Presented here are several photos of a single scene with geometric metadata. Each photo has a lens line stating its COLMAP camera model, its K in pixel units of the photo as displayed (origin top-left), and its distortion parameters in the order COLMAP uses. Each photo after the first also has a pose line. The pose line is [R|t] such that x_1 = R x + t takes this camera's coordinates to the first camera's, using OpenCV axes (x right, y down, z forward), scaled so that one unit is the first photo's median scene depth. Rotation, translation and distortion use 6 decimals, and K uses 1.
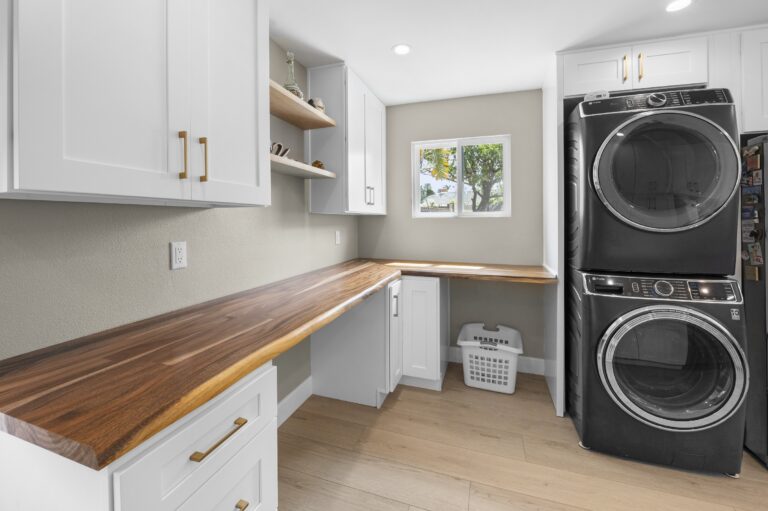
lens RADIAL K [[318.3, 0, 380.0], [0, 318.3, 218.9], [0, 0, 1]] dist [-0.011162, 0.000064]
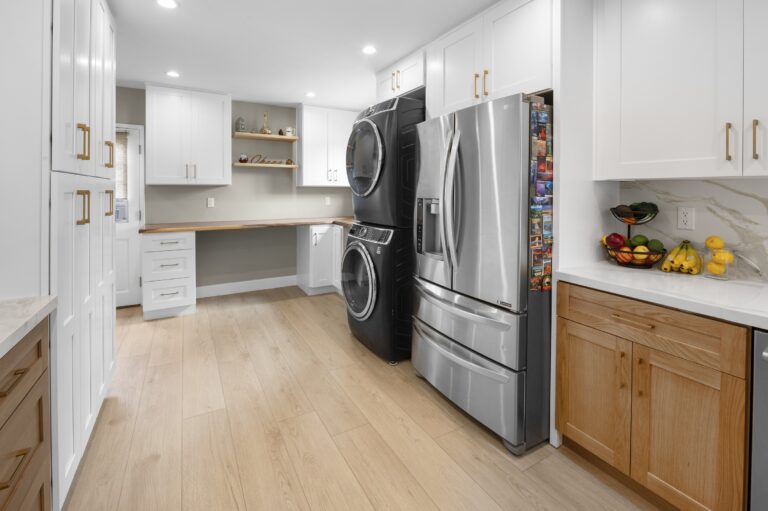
lens RADIAL K [[347.1, 0, 380.5], [0, 347.1, 192.9], [0, 0, 1]] dist [-0.009252, -0.000889]
pose [[0.744431, 0.000294, -0.667700, 1.666876], [0.002046, 0.999994, 0.002721, 0.014357], [0.667697, -0.003392, 0.744426, -0.185604]]
